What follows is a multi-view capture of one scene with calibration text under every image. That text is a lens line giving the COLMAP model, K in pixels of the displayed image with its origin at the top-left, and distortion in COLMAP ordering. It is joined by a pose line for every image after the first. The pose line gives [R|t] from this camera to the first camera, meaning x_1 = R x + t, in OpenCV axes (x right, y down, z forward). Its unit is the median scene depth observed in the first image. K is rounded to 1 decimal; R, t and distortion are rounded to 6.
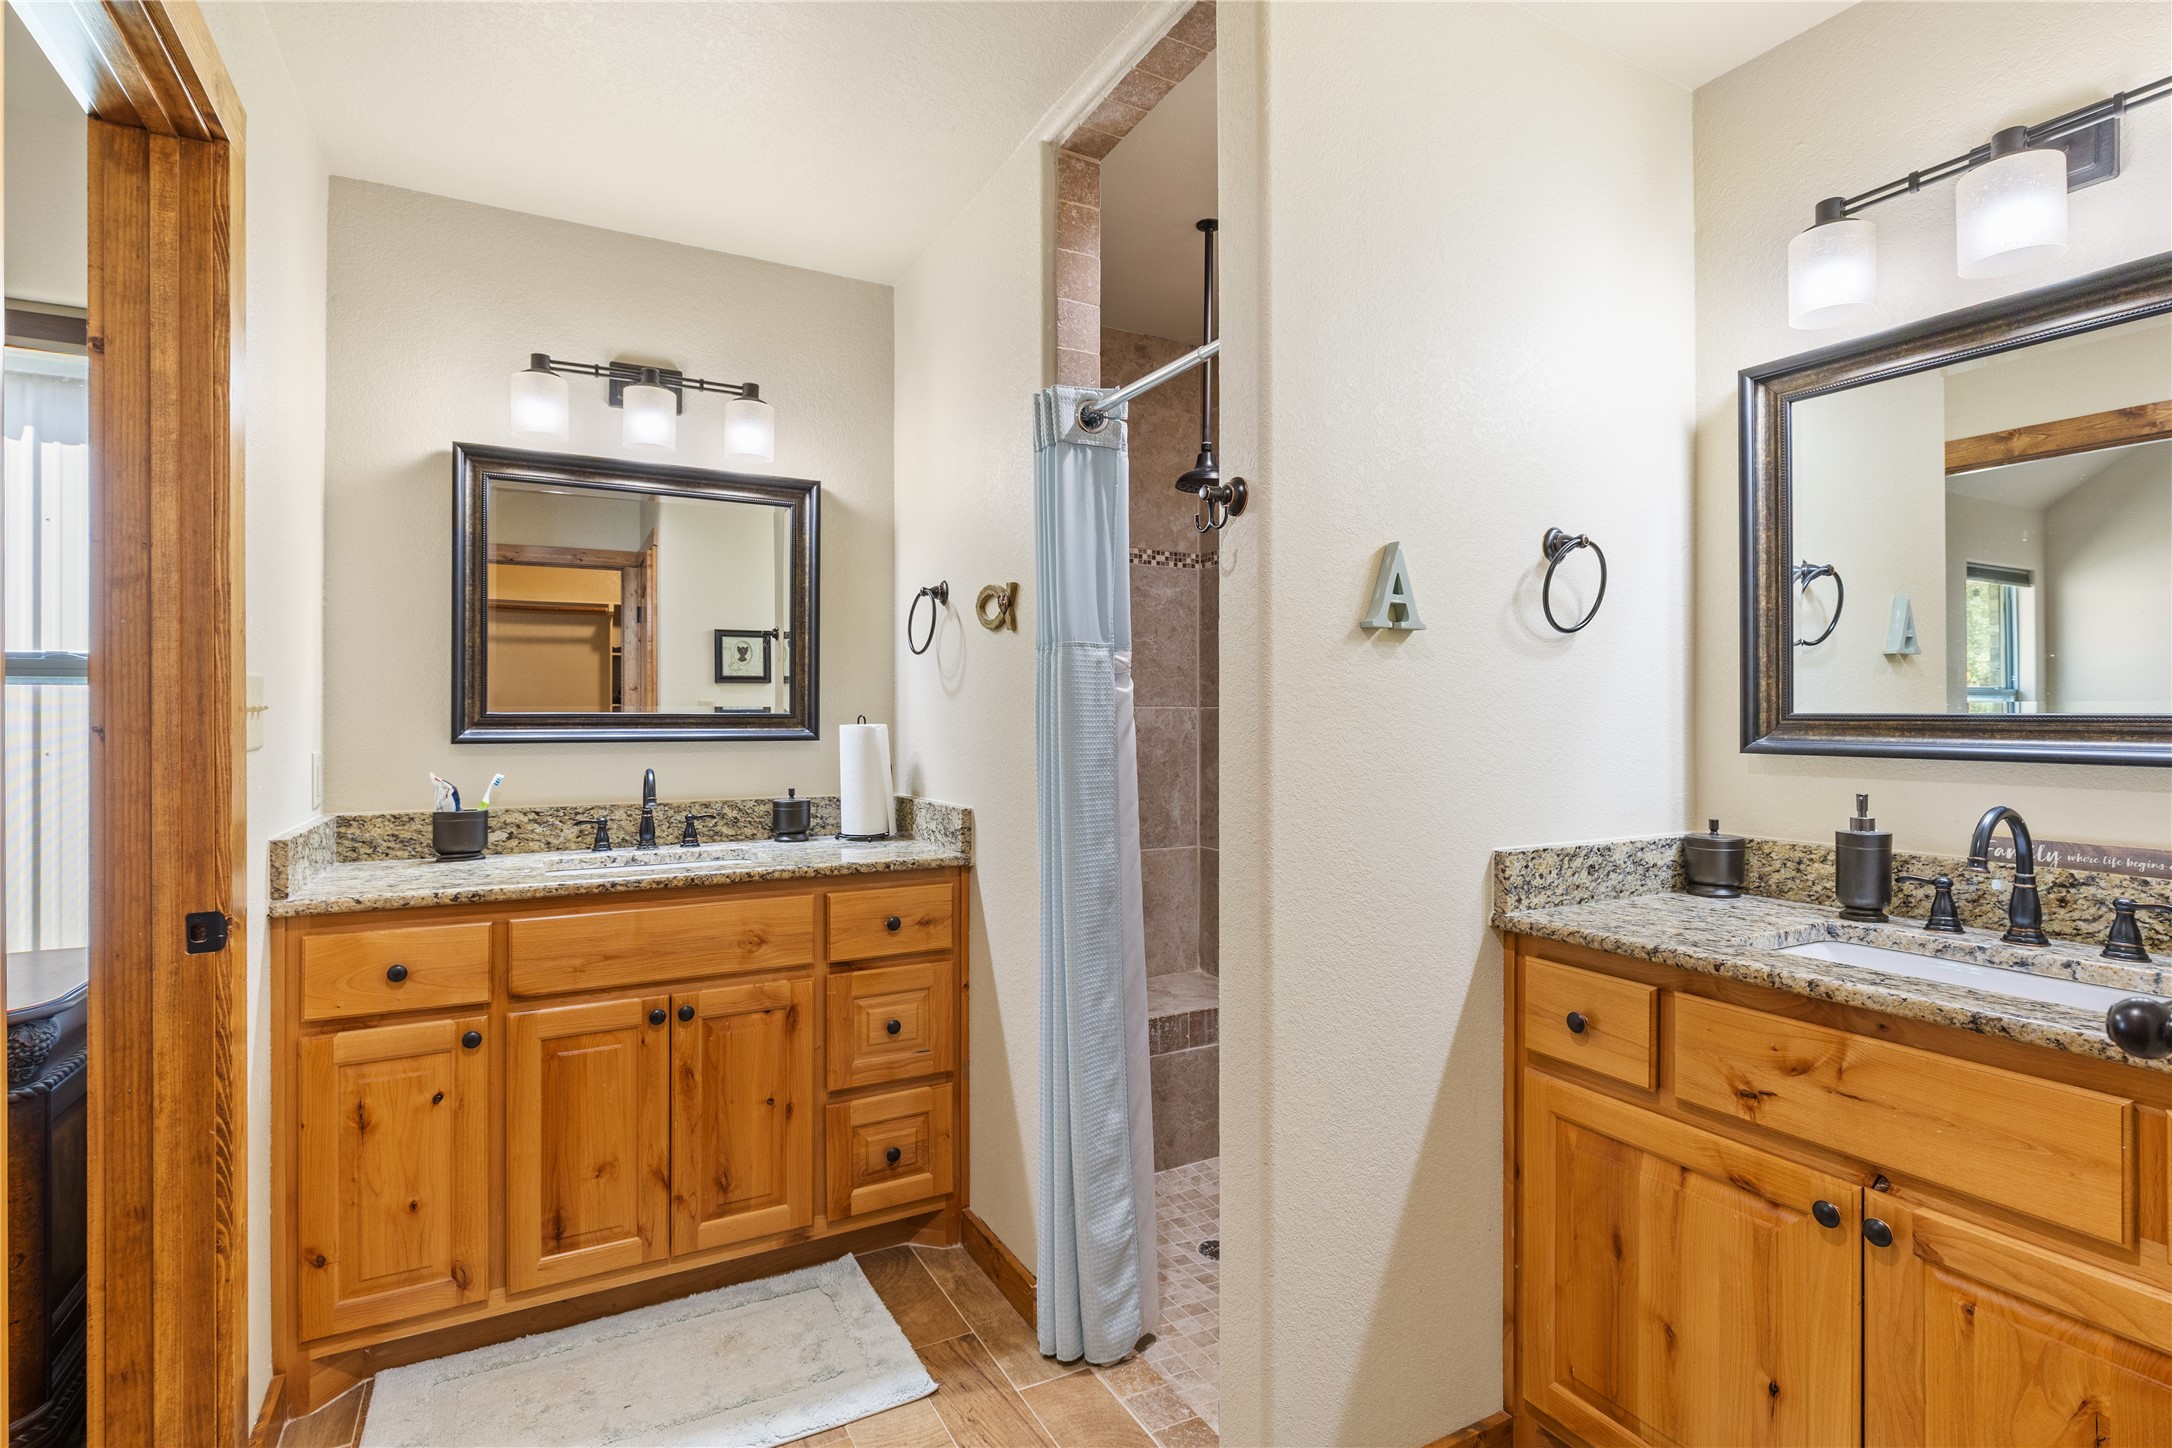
lens RADIAL K [[1073.3, 0, 1130.1], [0, 1073.3, 702.4], [0, 0, 1]] dist [-0.000733, -0.000041]
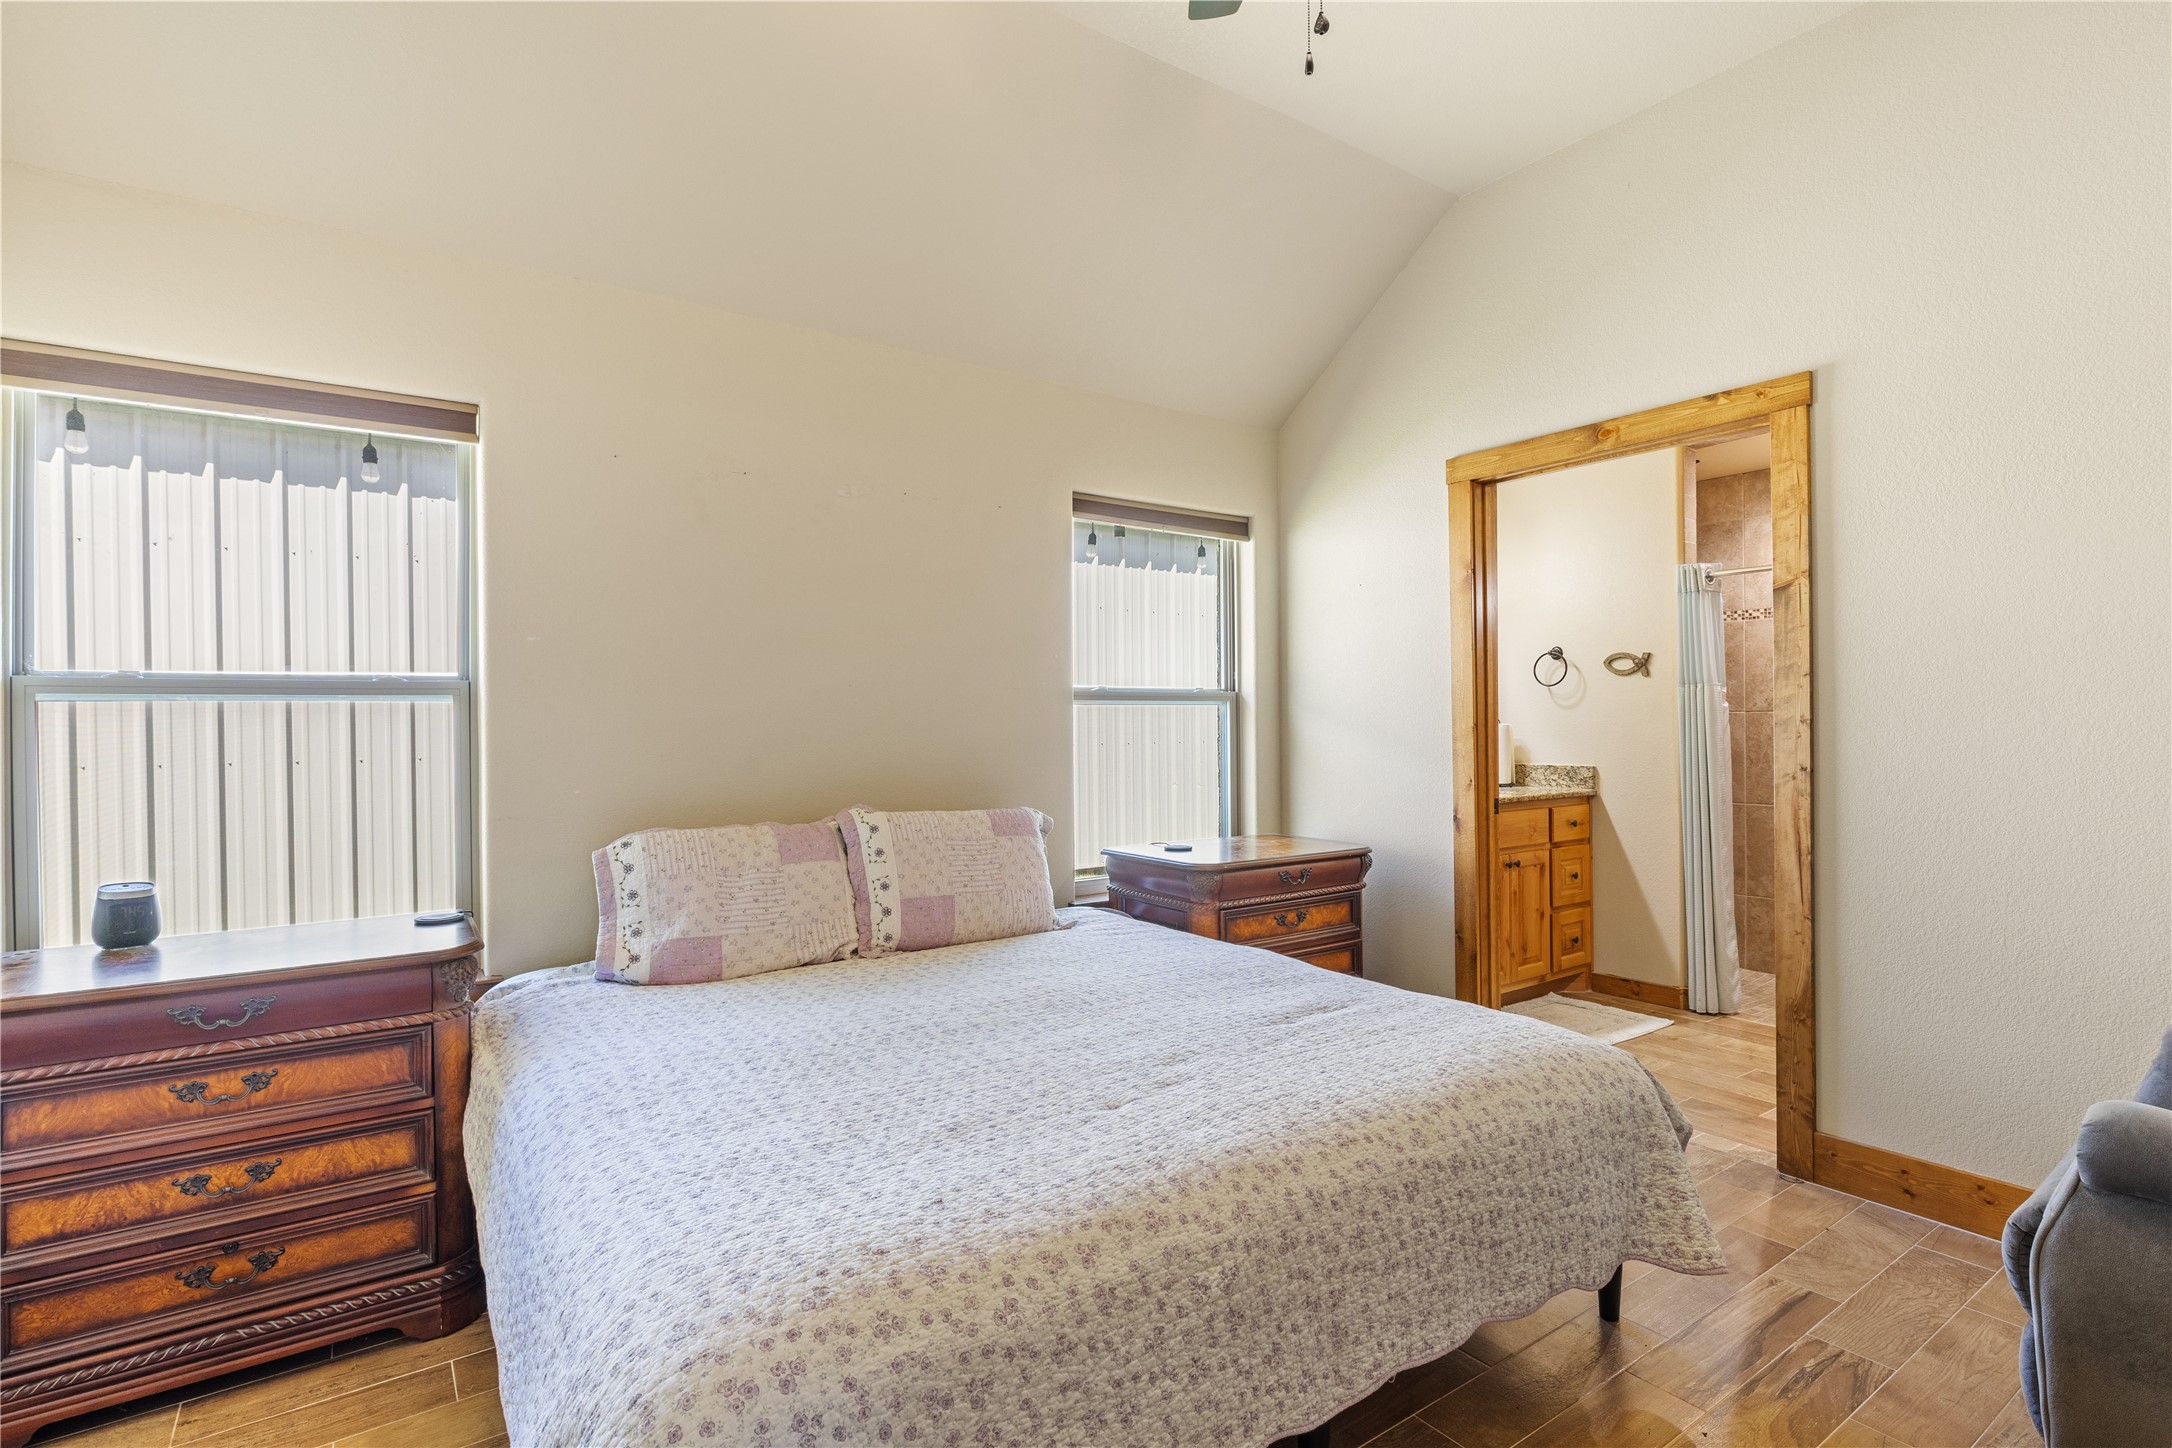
lens RADIAL K [[1089.5, 0, 1086.0], [0, 1089.5, 724.0], [0, 0, 1]] dist [0.000146, -0.000063]
pose [[0.992954, -0.007064, 0.118292, -1.282255], [0.006189, 0.999951, 0.007762, 0.000695], [-0.118341, -0.006975, 0.992949, -0.841837]]
